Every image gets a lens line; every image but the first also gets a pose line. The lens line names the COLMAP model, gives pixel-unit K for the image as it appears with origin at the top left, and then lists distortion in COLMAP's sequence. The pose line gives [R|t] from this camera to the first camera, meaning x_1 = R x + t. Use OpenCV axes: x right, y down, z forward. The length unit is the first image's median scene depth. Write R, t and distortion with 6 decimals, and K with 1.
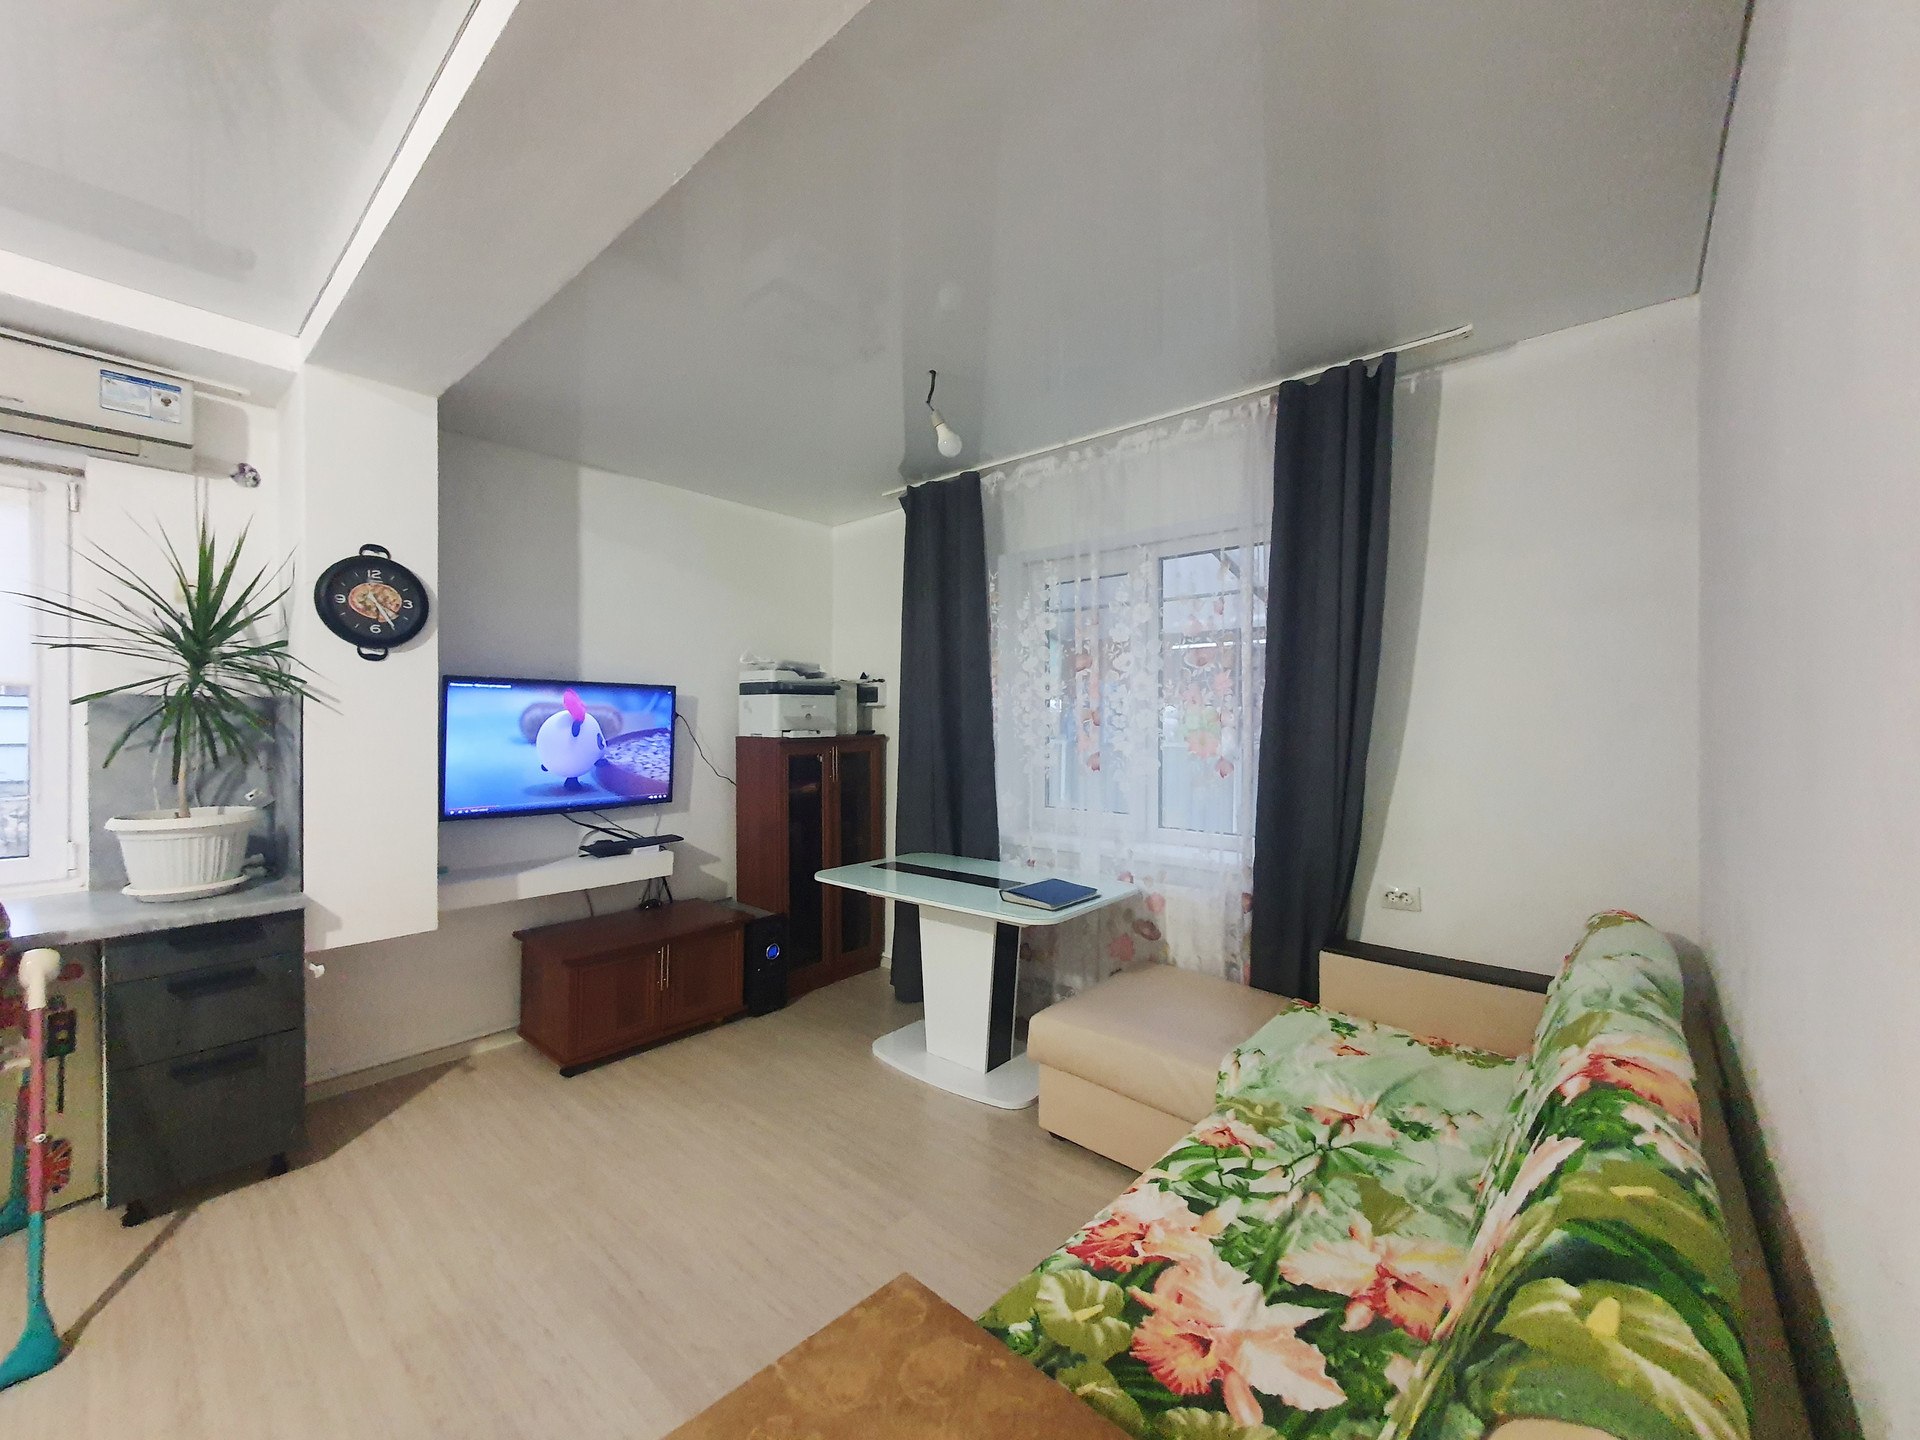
lens RADIAL K [[759.7, 0, 961.5], [0, 759.7, 718.2], [0, 0, 1]] dist [0.008817, -0.000482]
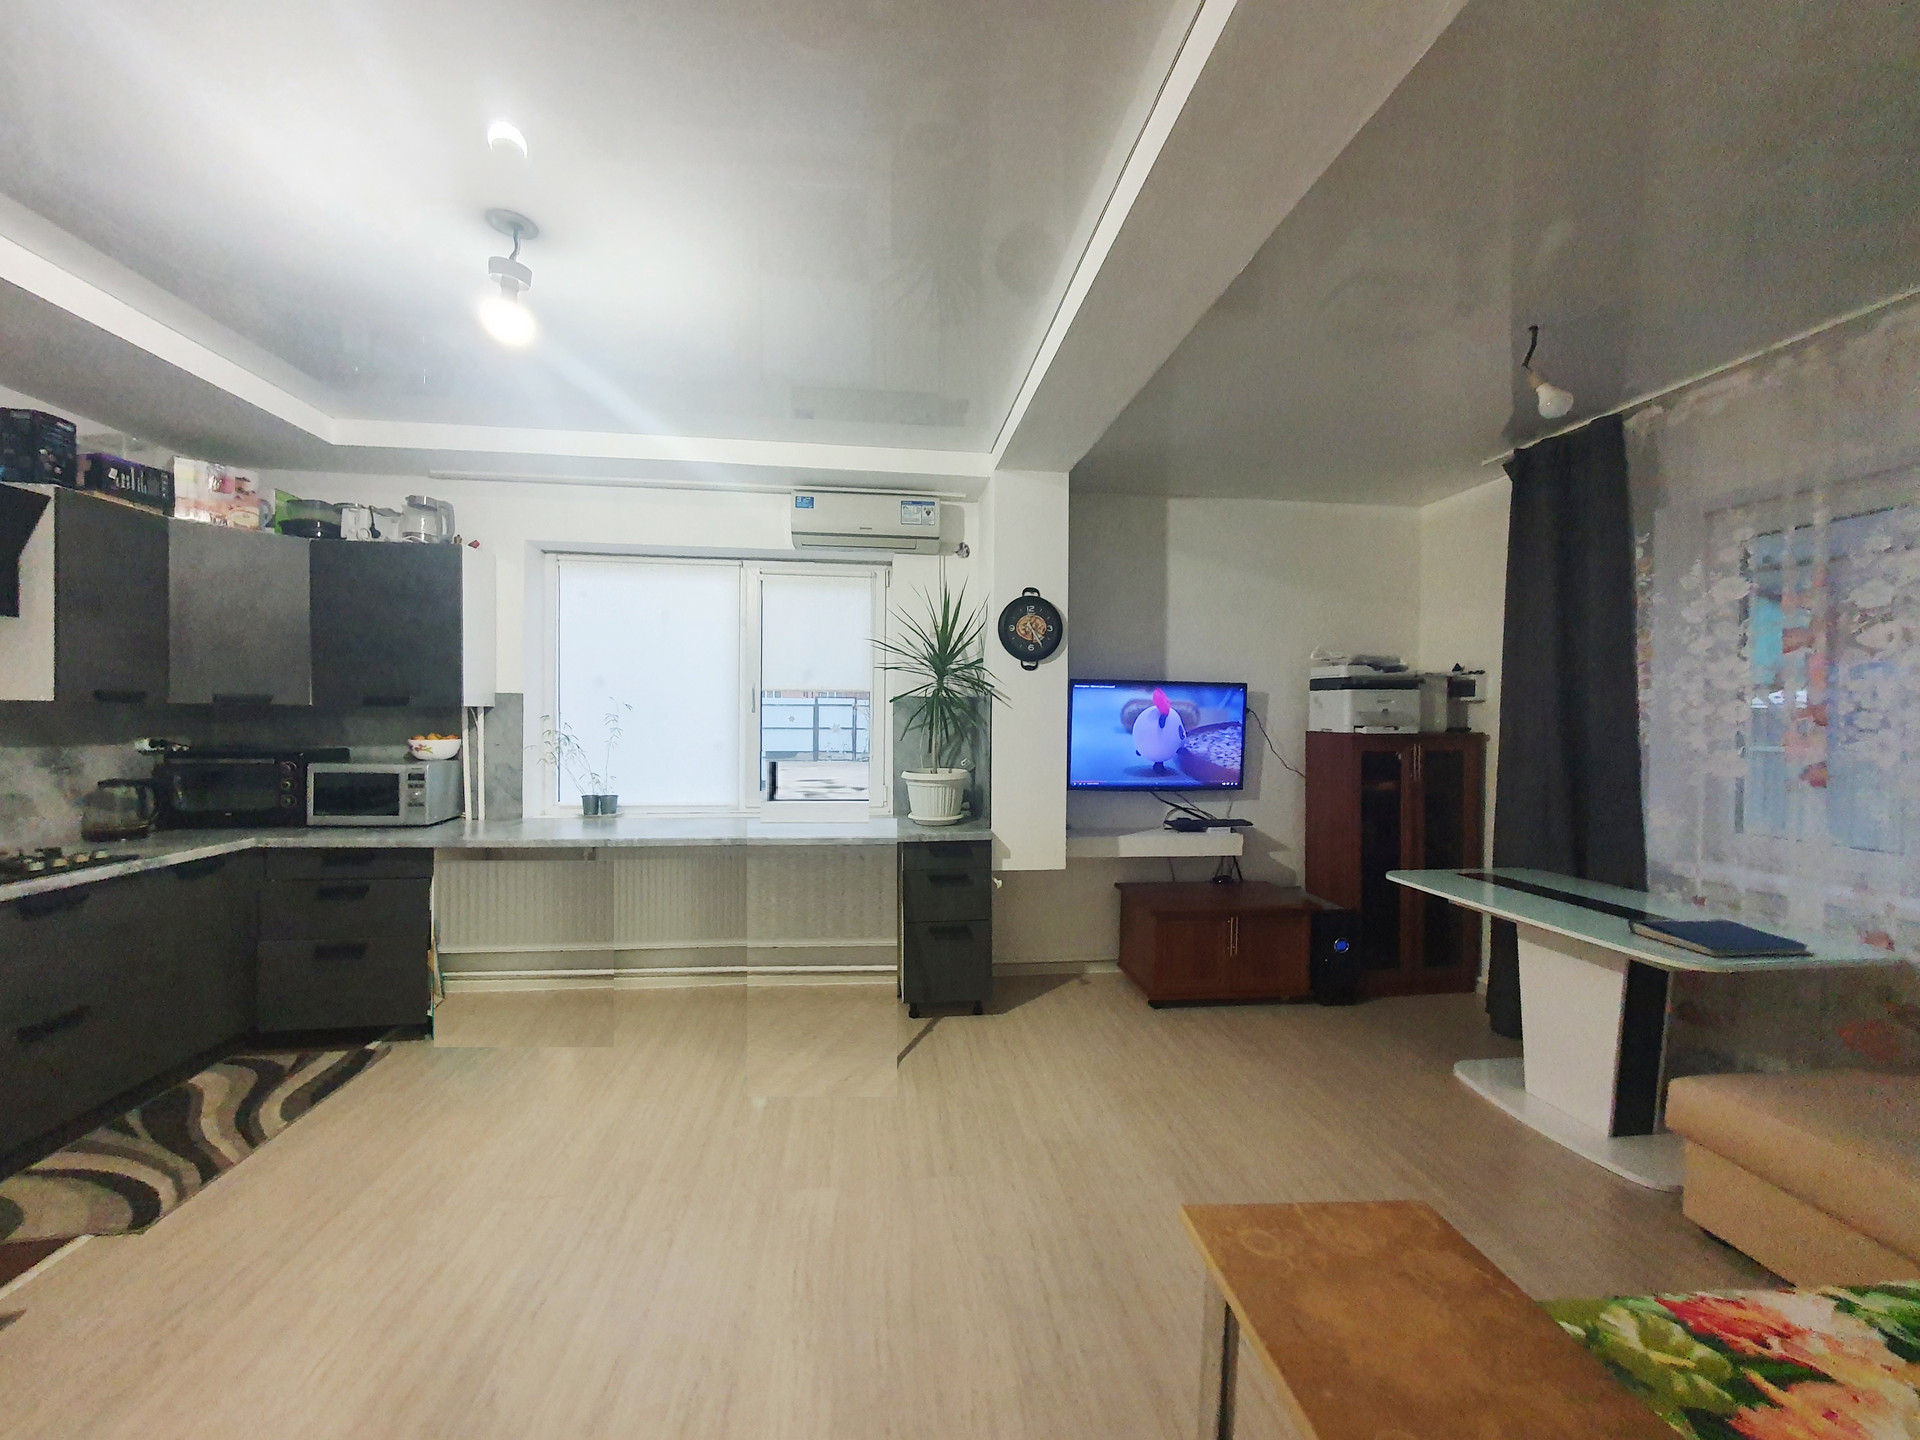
lens RADIAL K [[759.7, 0, 958.3], [0, 759.7, 721.6], [0, 0, 1]] dist [0.008817, -0.000482]
pose [[0.743037, 0.012426, -0.669135, 0.060728], [-0.005699, 0.999909, 0.012241, 0.001920], [0.669226, -0.005282, 0.743040, -0.112355]]
